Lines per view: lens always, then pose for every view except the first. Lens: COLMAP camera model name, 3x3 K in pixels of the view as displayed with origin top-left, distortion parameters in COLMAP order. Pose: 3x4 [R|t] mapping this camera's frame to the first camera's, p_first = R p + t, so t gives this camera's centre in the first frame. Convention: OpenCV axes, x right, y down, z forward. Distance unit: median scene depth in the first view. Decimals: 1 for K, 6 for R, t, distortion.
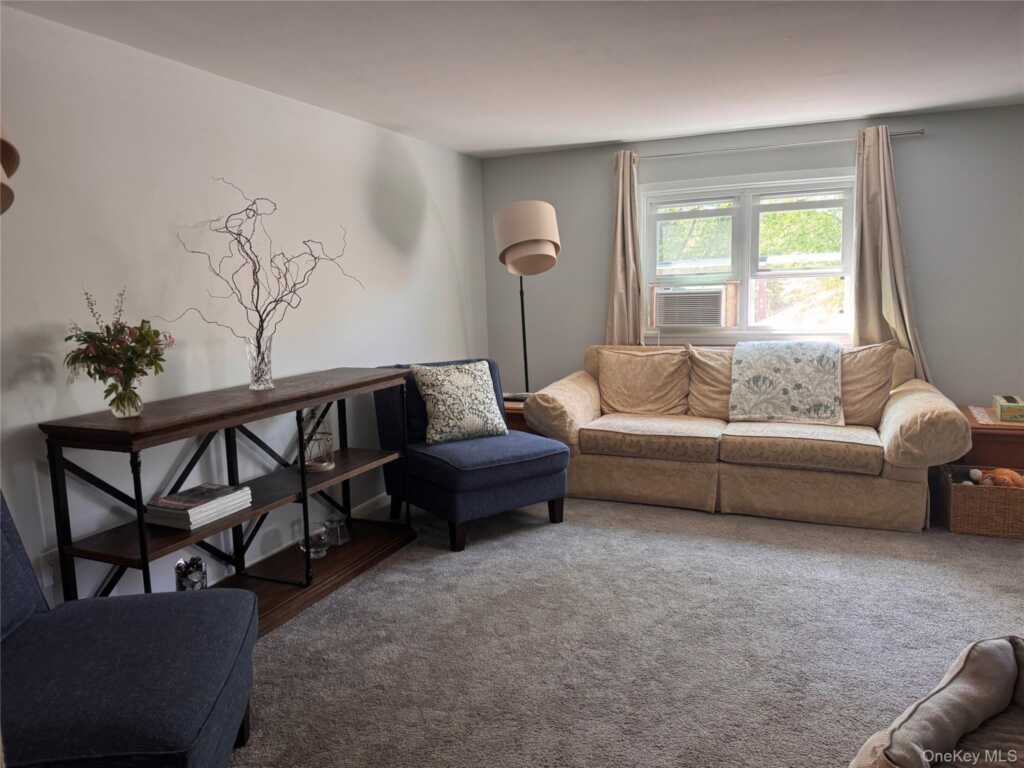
lens RADIAL K [[732.9, 0, 510.1], [0, 732.9, 389.5], [0, 0, 1]] dist [0.080701, -0.086408]
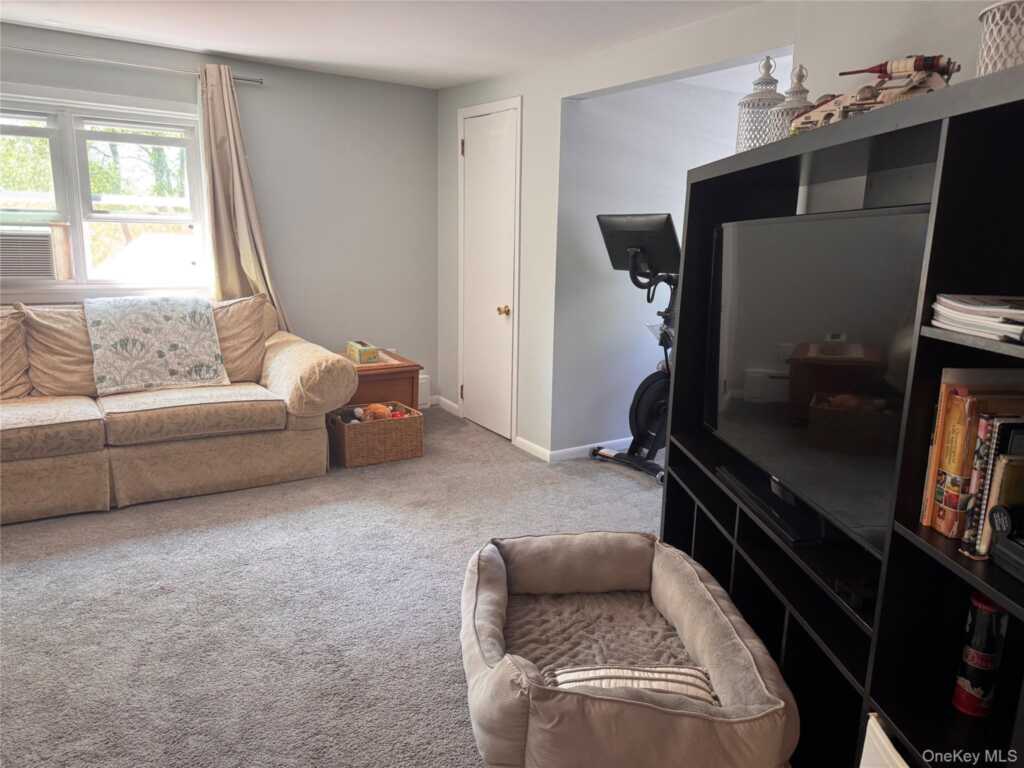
lens RADIAL K [[732.9, 0, 510.1], [0, 732.9, 389.5], [0, 0, 1]] dist [0.080701, -0.086408]
pose [[0.563701, -0.129073, 0.815832, -0.121566], [0.080795, 0.991595, 0.101055, -0.011432], [-0.822018, 0.008950, 0.569391, 0.162604]]
